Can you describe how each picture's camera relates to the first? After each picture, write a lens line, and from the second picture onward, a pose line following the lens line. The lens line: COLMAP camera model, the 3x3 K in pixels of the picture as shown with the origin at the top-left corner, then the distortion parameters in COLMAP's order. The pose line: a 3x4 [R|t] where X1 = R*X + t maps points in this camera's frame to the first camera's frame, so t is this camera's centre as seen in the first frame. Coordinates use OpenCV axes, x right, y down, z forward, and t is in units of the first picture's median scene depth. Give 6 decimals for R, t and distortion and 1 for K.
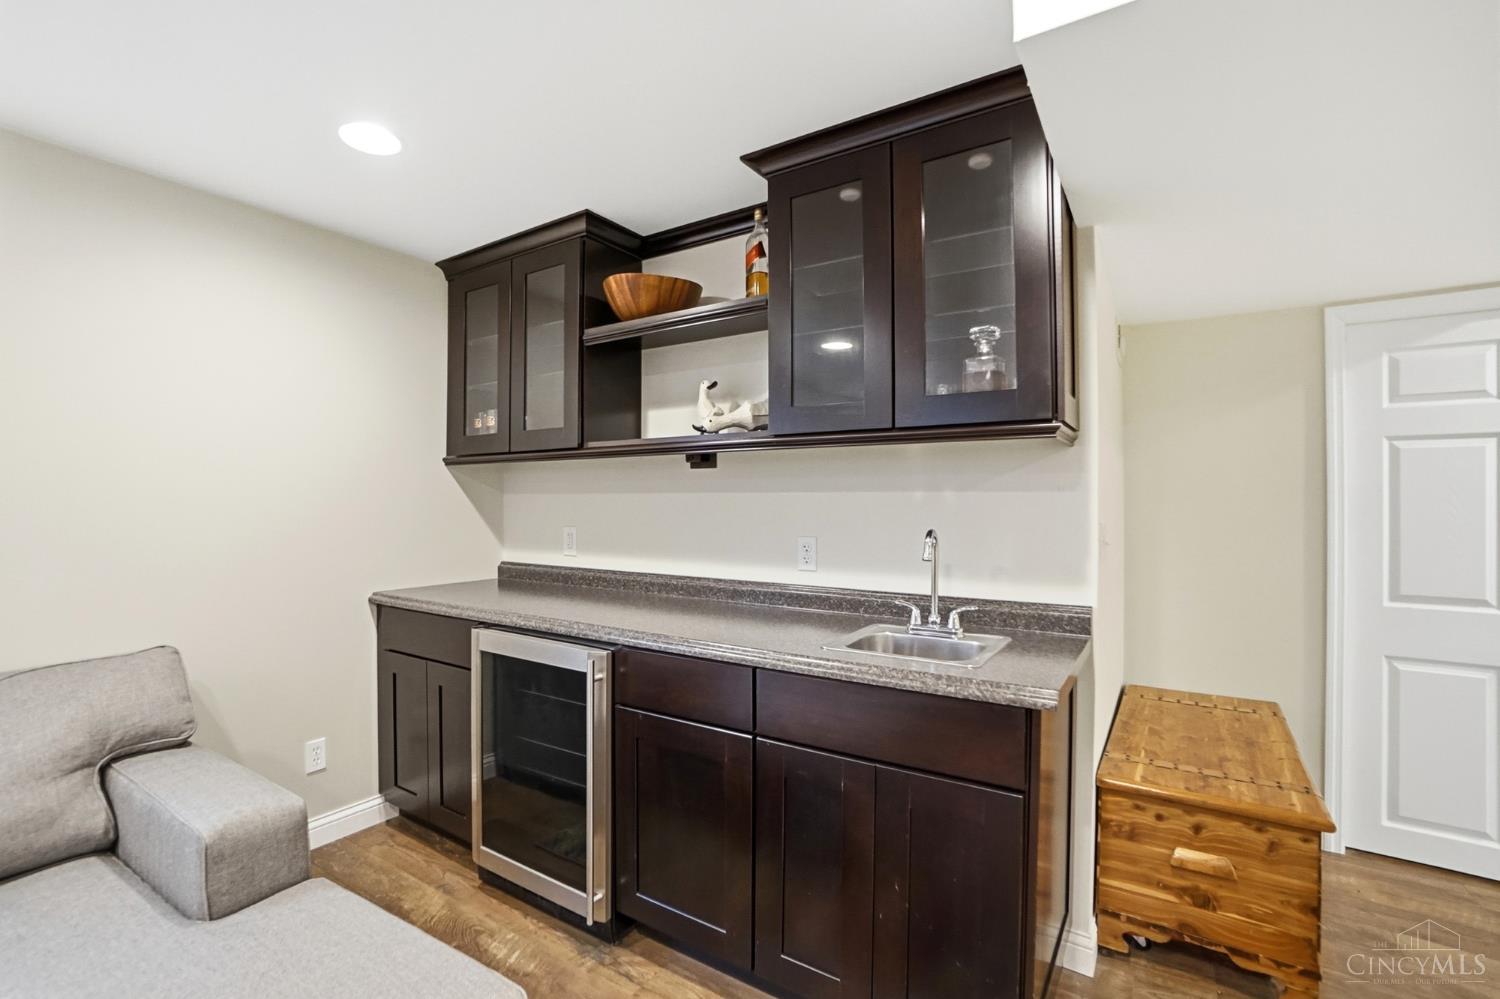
lens RADIAL K [[668.2, 0, 727.1], [0, 668.2, 504.1], [0, 0, 1]] dist [-0.040423, 0.006689]
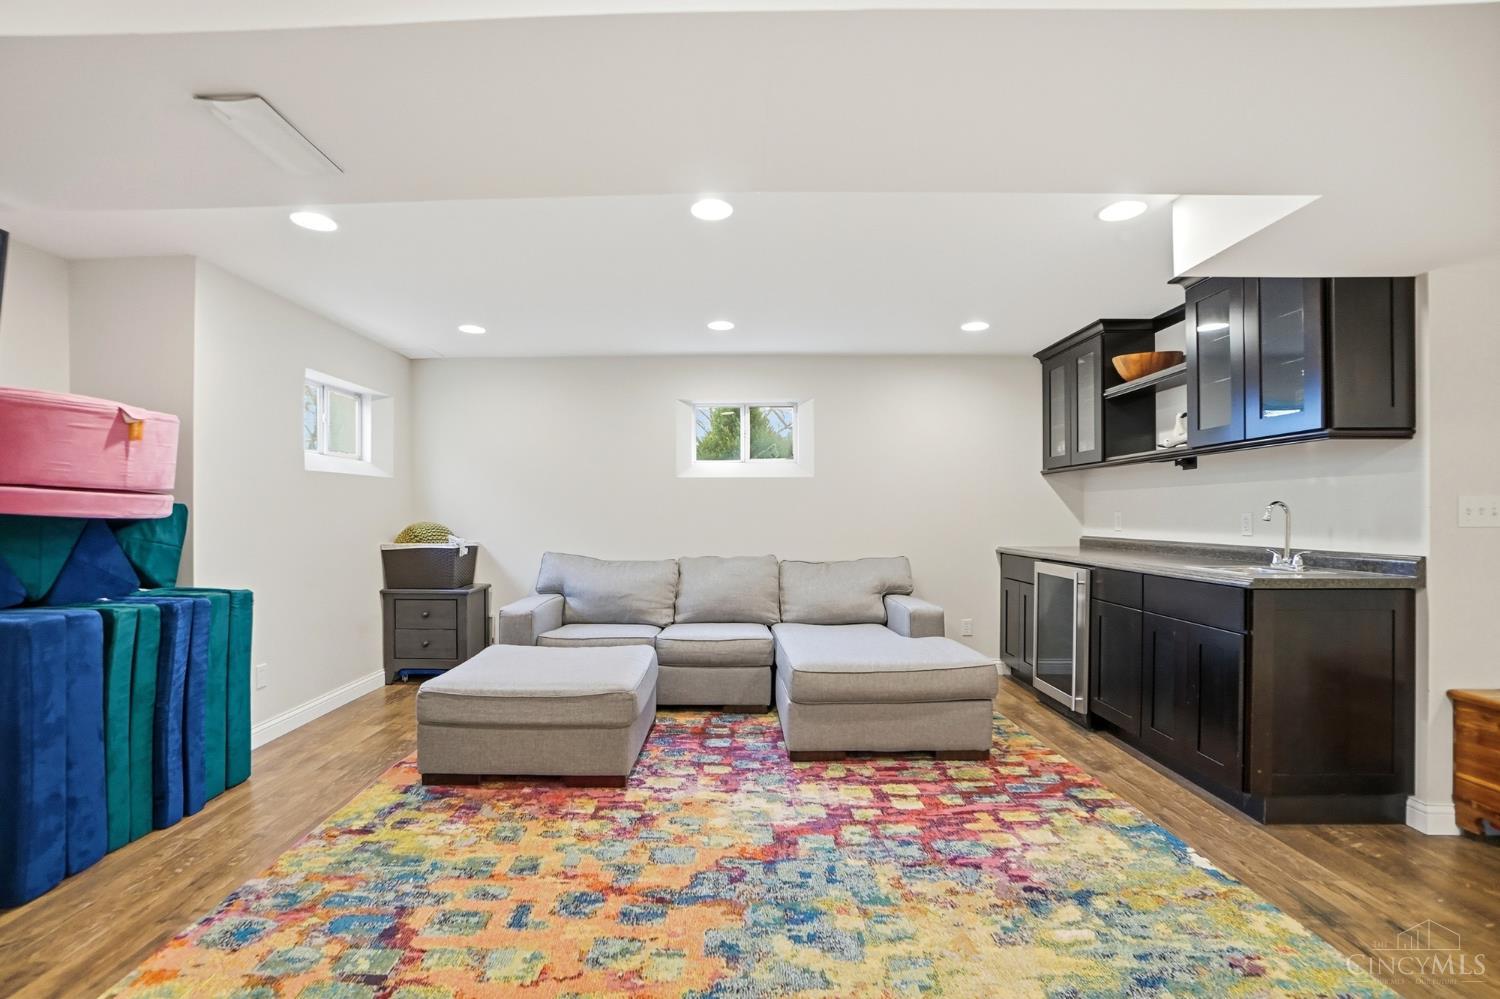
lens RADIAL K [[668.2, 0, 729.1], [0, 668.2, 513.0], [0, 0, 1]] dist [-0.040423, 0.006689]
pose [[0.542698, -0.007942, -0.839890, 0.672783], [0.004948, 0.999968, -0.006258, 0.051410], [0.839913, -0.000760, 0.542720, -0.694074]]
